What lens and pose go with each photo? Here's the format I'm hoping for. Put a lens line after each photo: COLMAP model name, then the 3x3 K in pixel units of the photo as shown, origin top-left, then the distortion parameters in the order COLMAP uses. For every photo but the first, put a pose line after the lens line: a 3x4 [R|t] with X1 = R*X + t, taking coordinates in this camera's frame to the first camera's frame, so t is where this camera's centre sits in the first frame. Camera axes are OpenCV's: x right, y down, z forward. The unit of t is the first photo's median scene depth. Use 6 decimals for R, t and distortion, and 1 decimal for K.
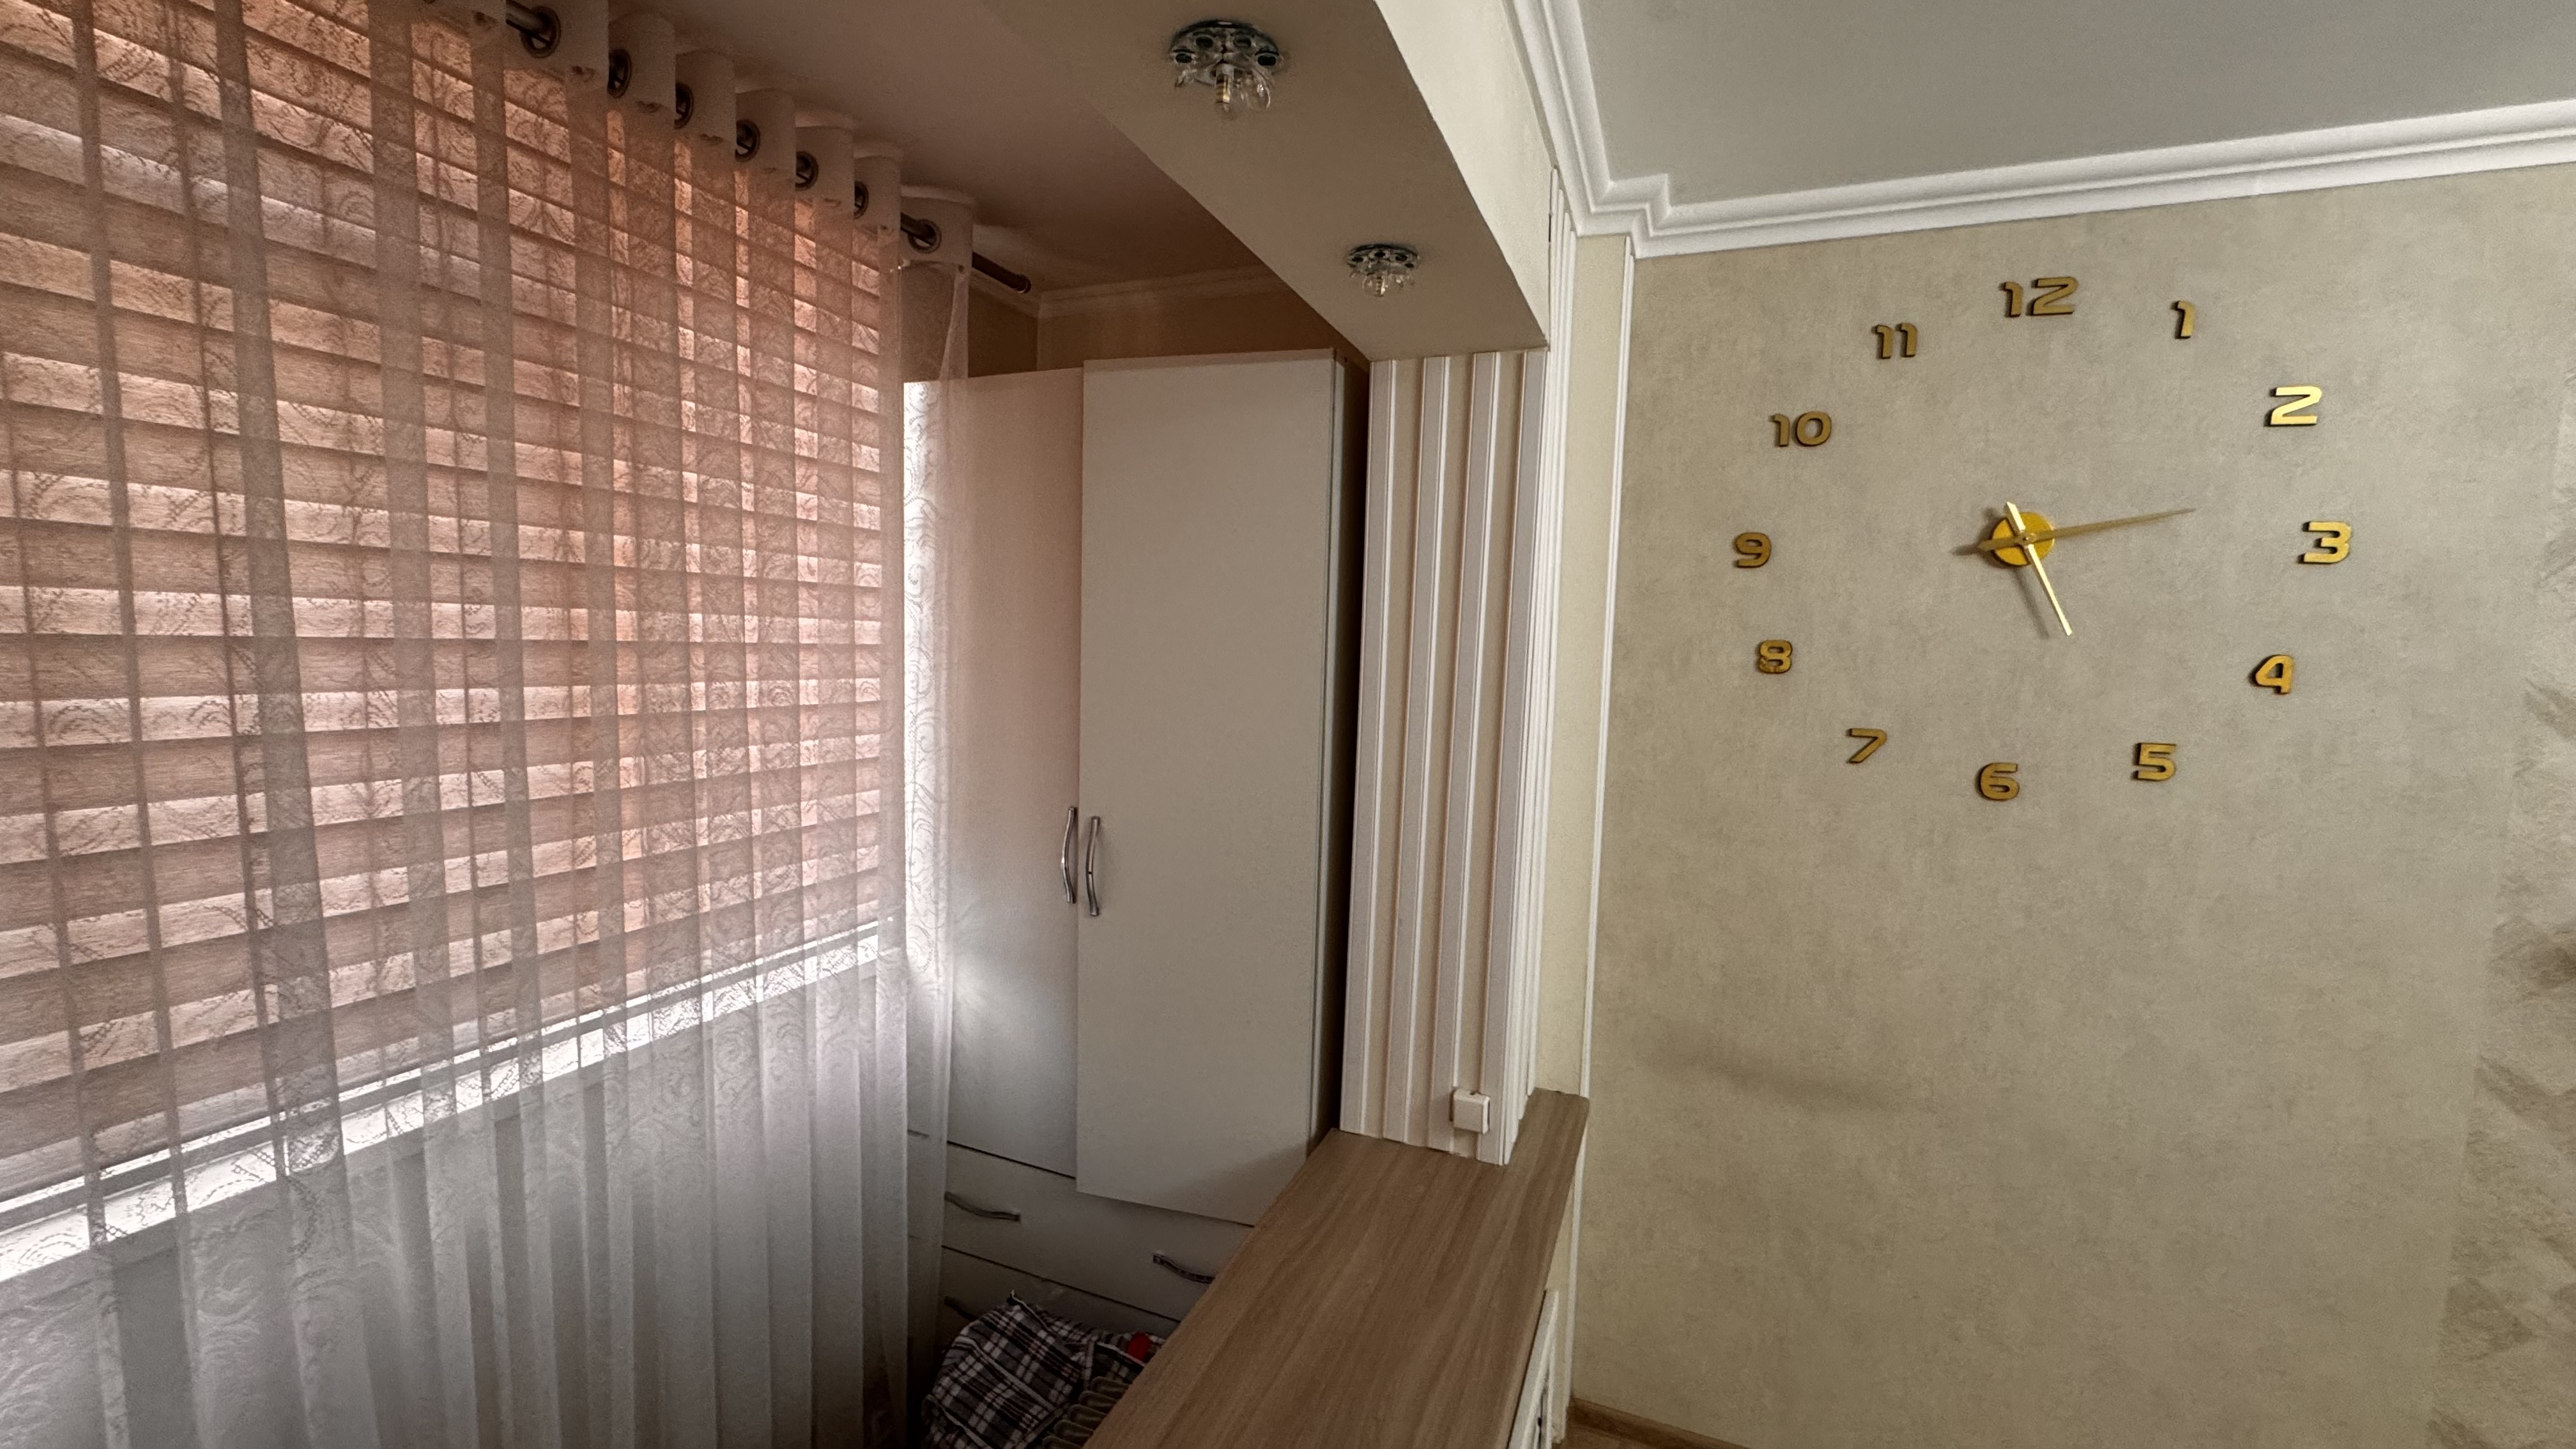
lens RADIAL K [[1024.9, 0, 1283.5], [0, 1024.9, 719.4], [0, 0, 1]] dist [-0.005373, 0.000899]
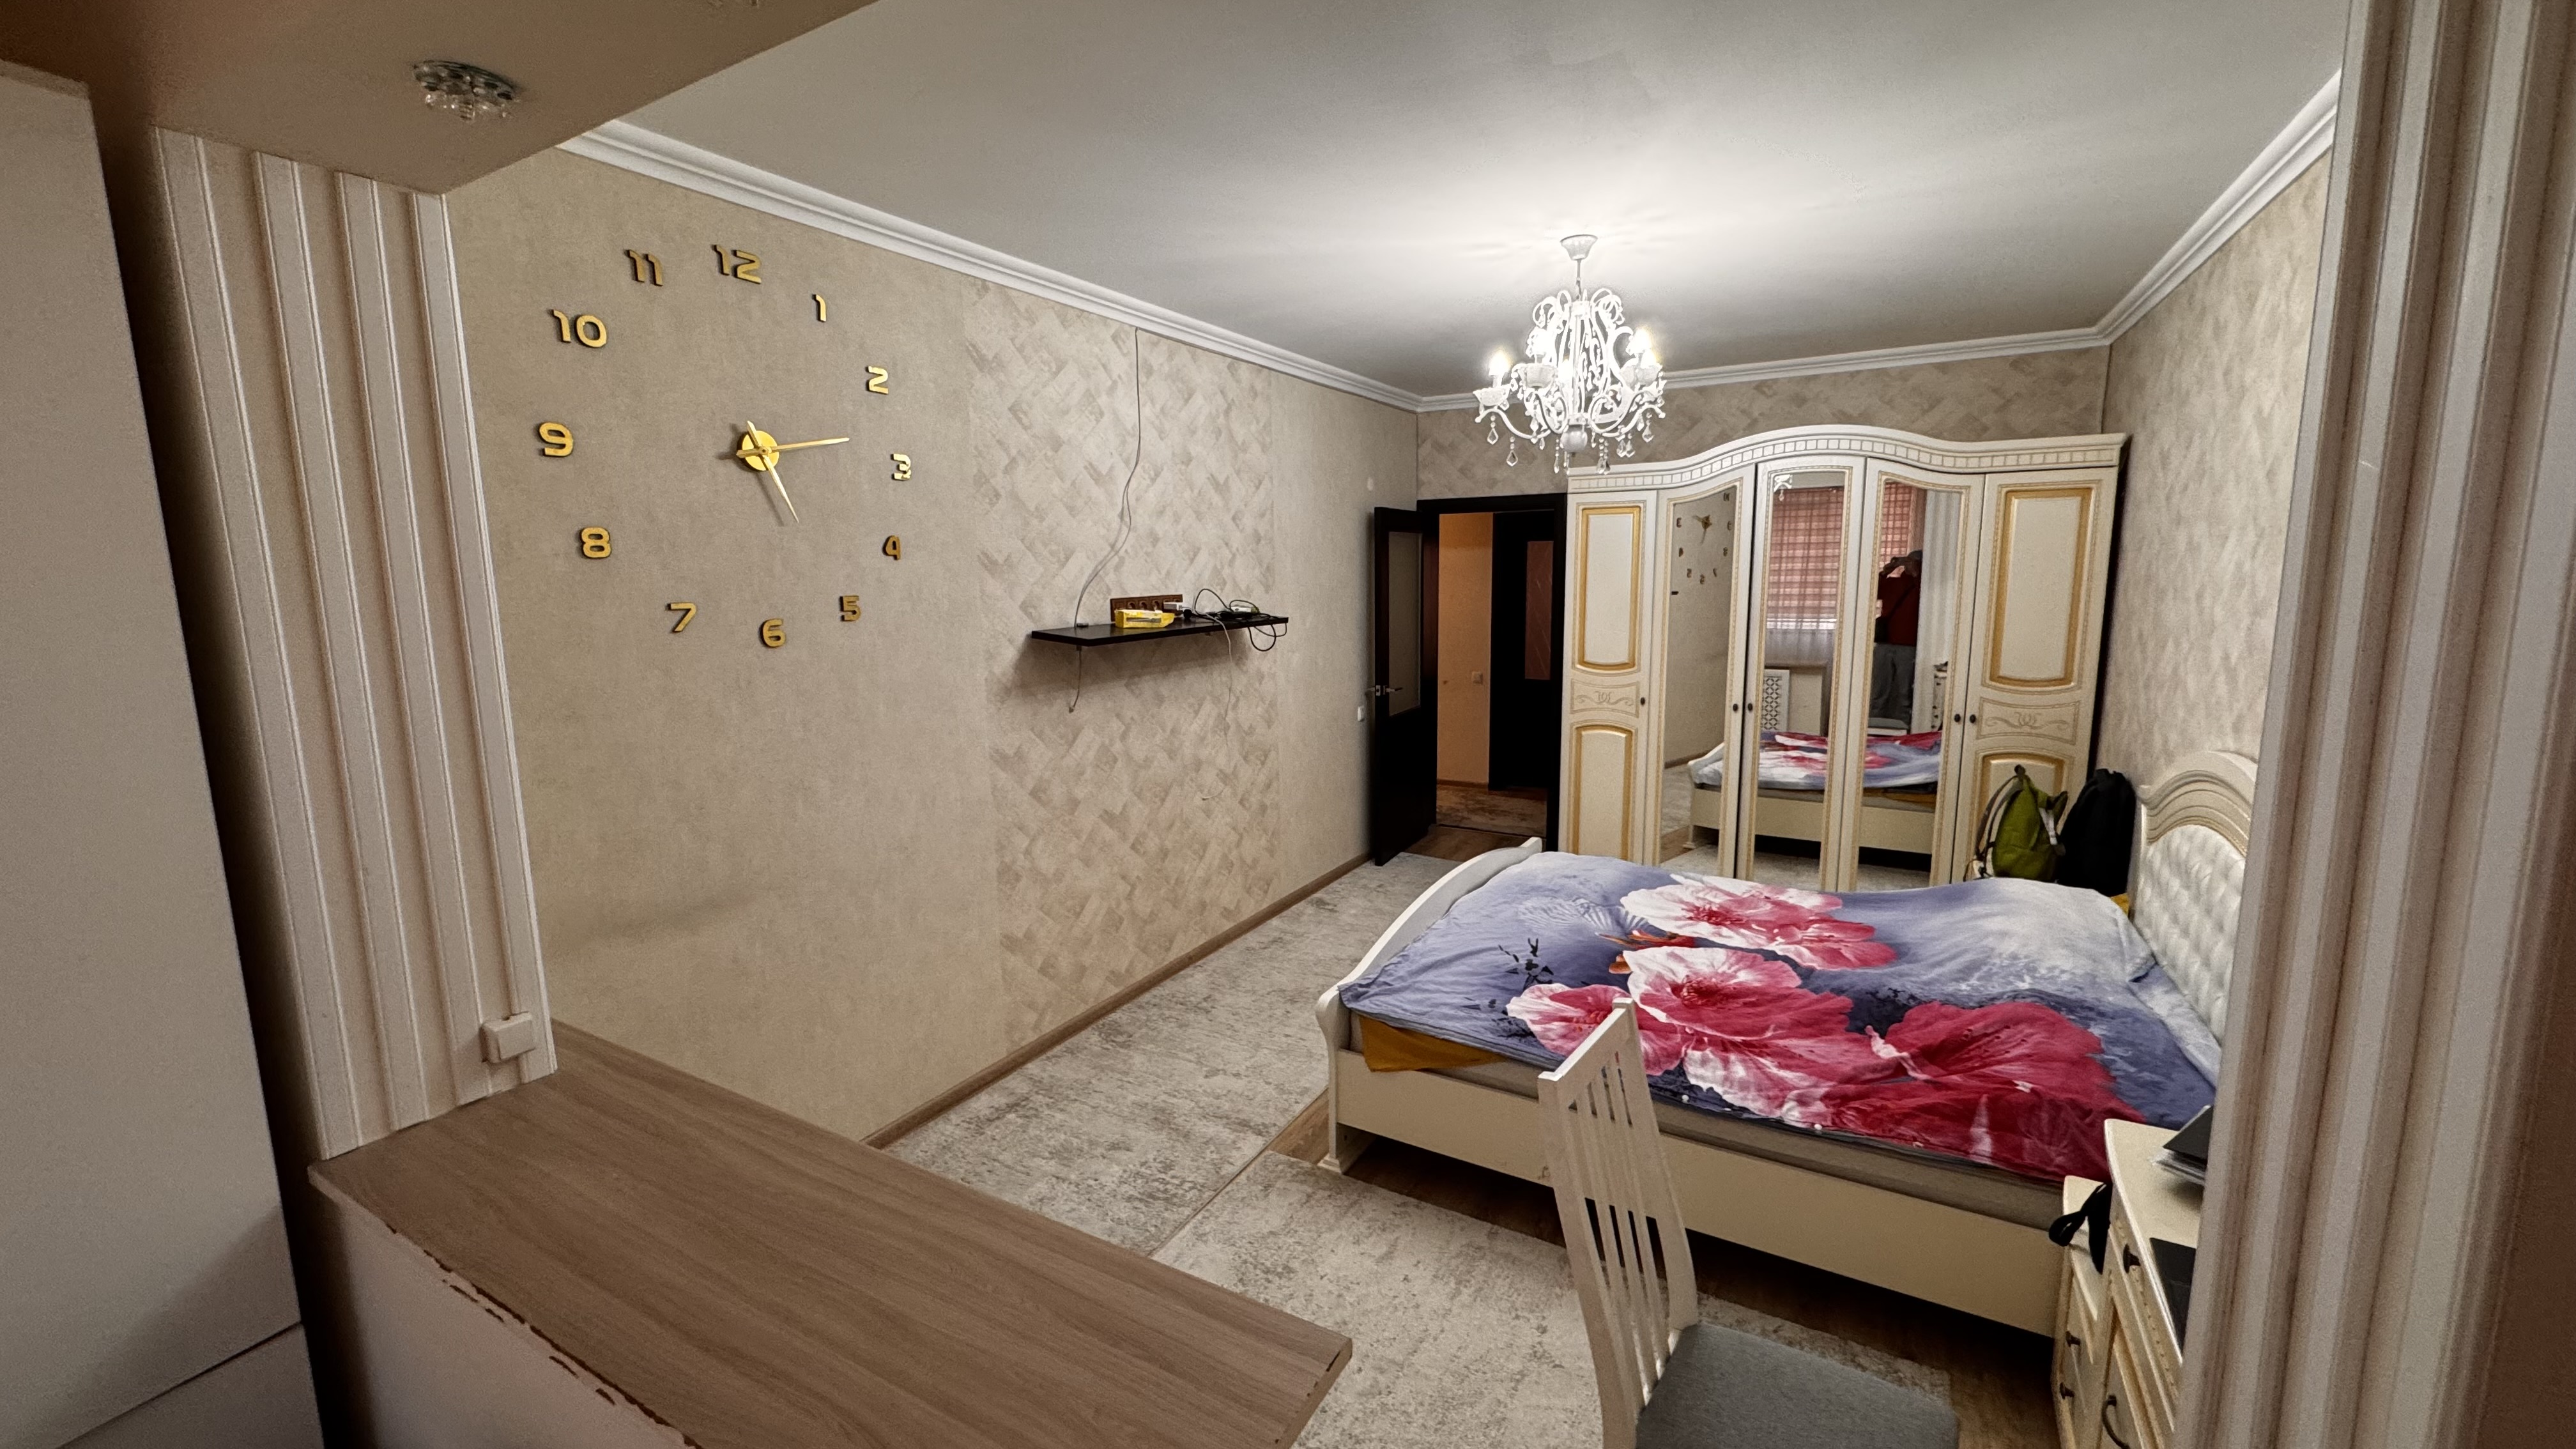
lens RADIAL K [[1024.9, 0, 1292.7], [0, 1024.9, 724.6], [0, 0, 1]] dist [-0.005373, 0.000899]
pose [[0.129770, -0.182256, 0.974650, -0.561239], [0.094735, 0.980744, 0.170782, 0.013373], [-0.987008, 0.070171, 0.144537, 0.139095]]
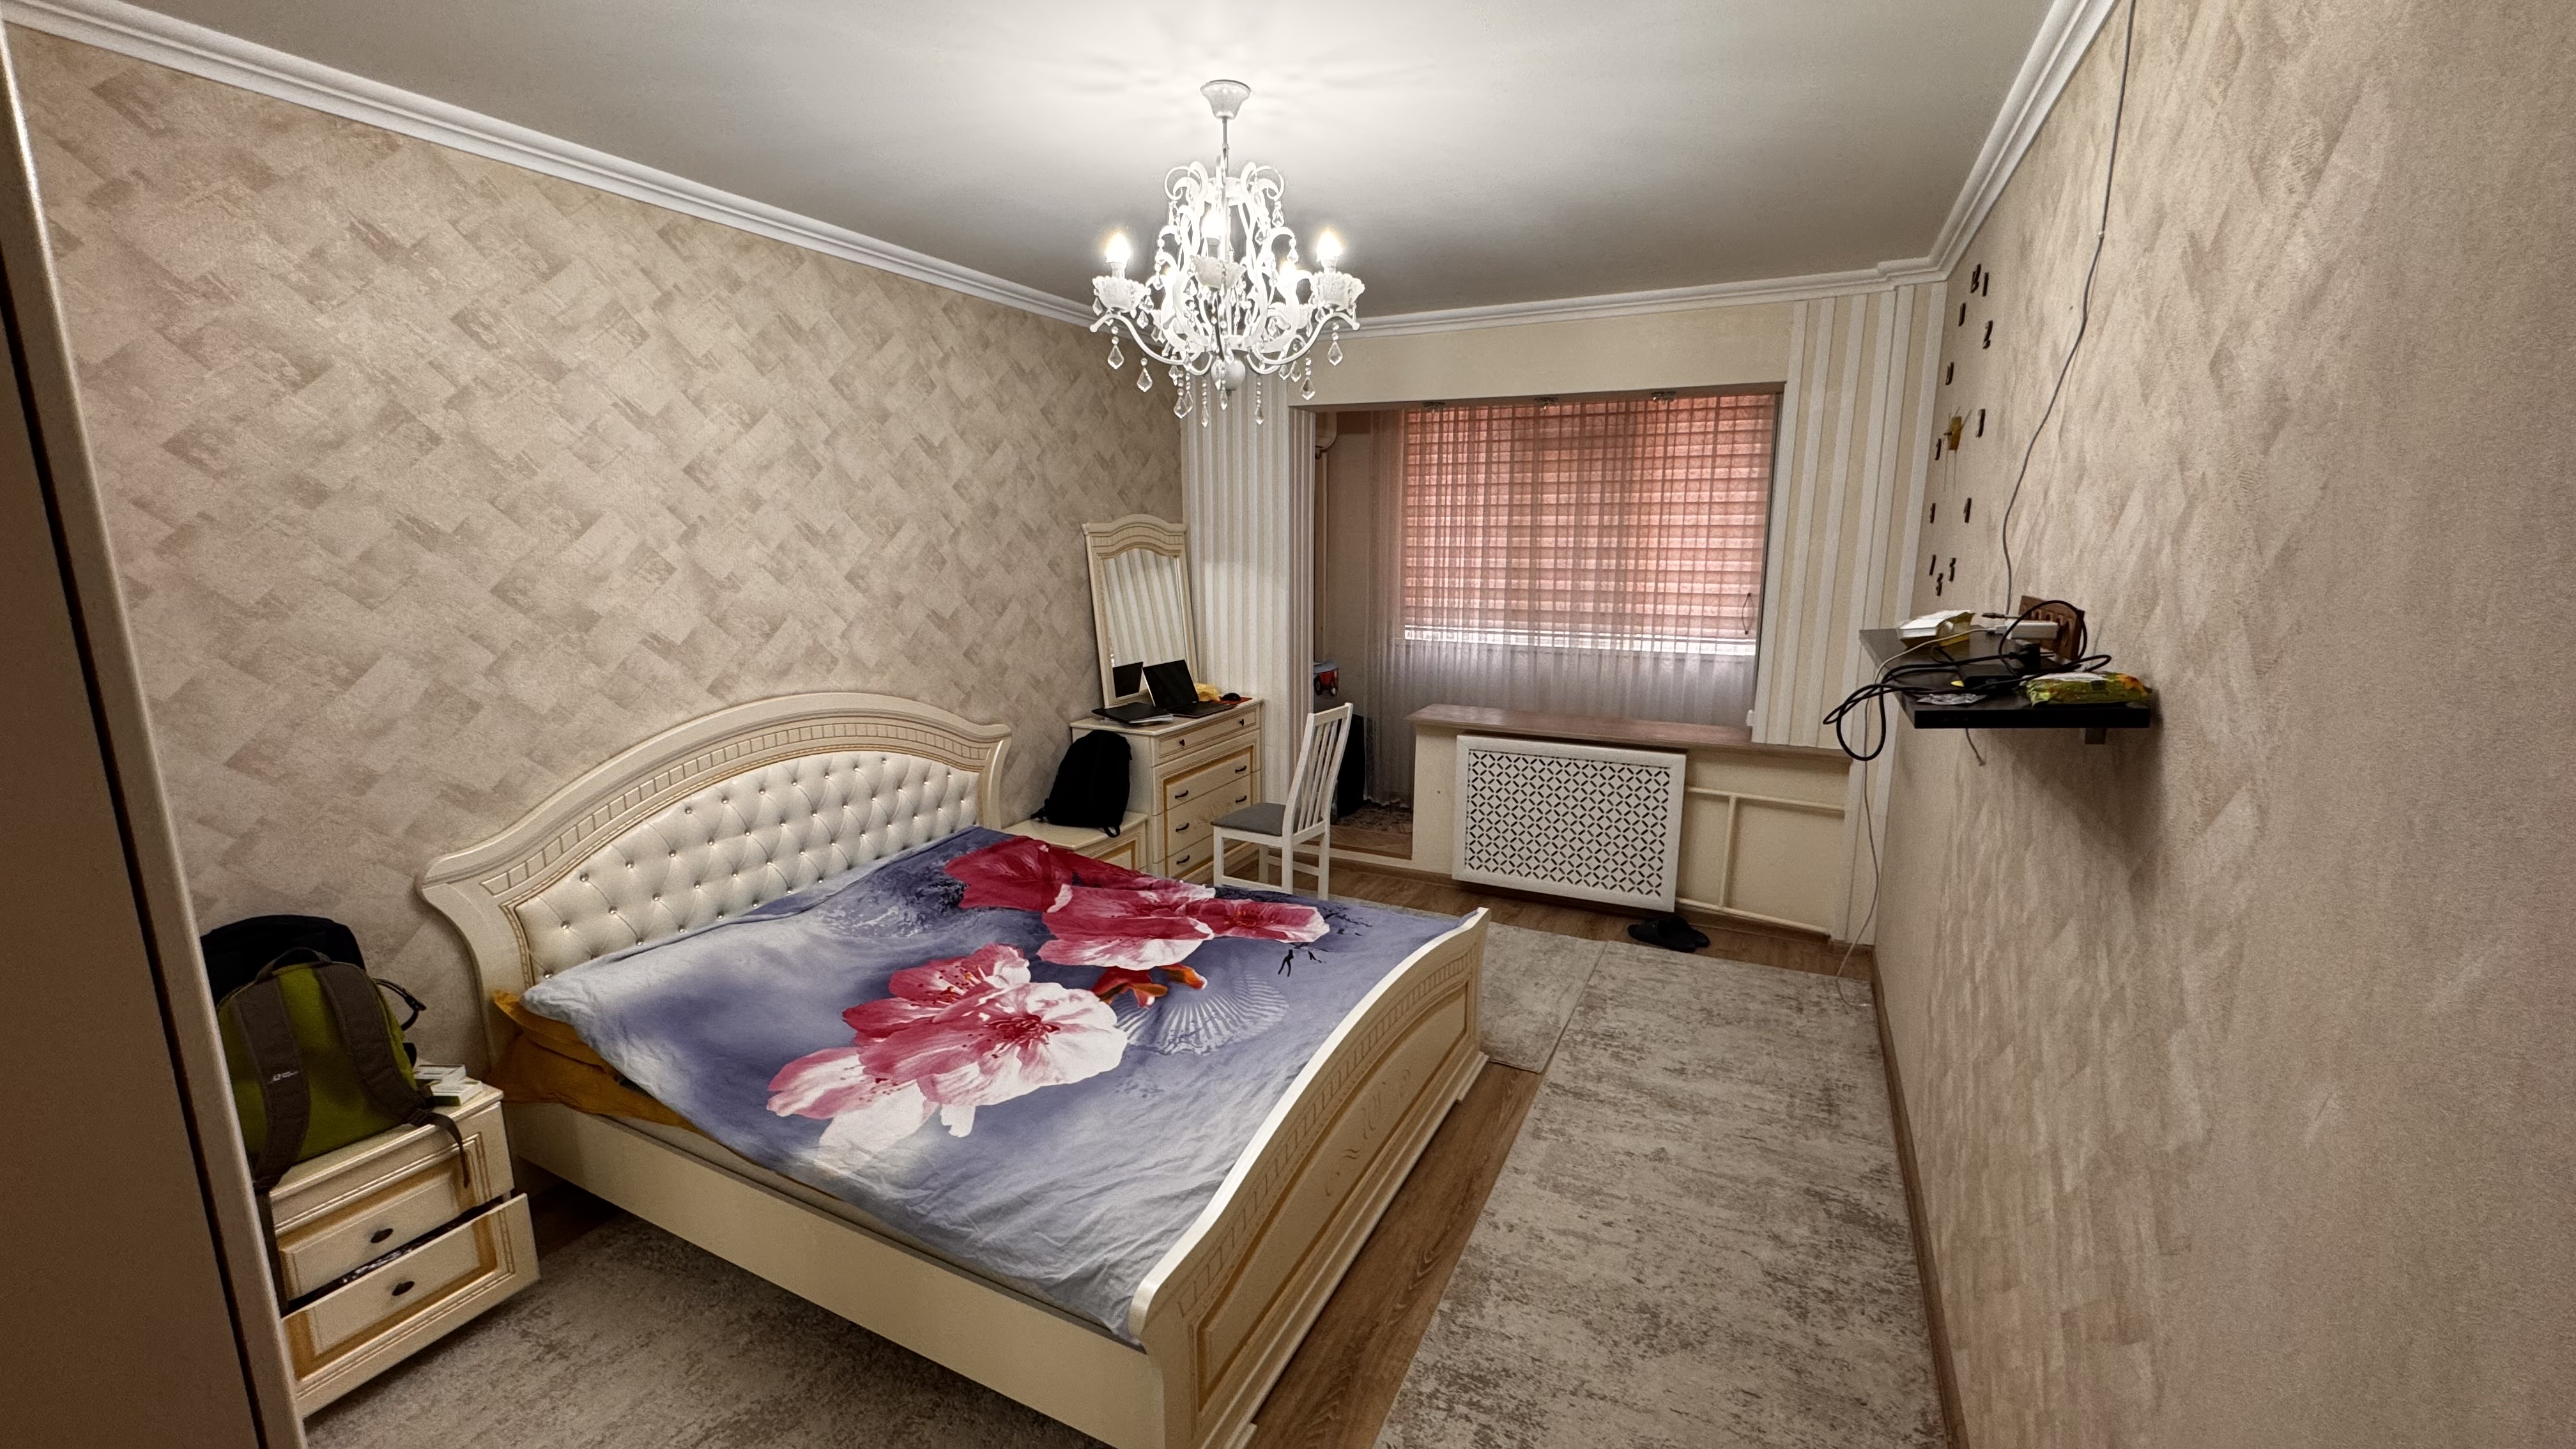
lens RADIAL K [[1024.9, 0, 1280.6], [0, 1024.9, 727.7], [0, 0, 1]] dist [-0.005373, 0.000899]
pose [[-0.073738, 0.150398, -0.985872, 2.041778], [-0.077146, 0.984741, 0.155995, 0.094644], [0.994289, 0.087559, -0.061010, 0.080317]]
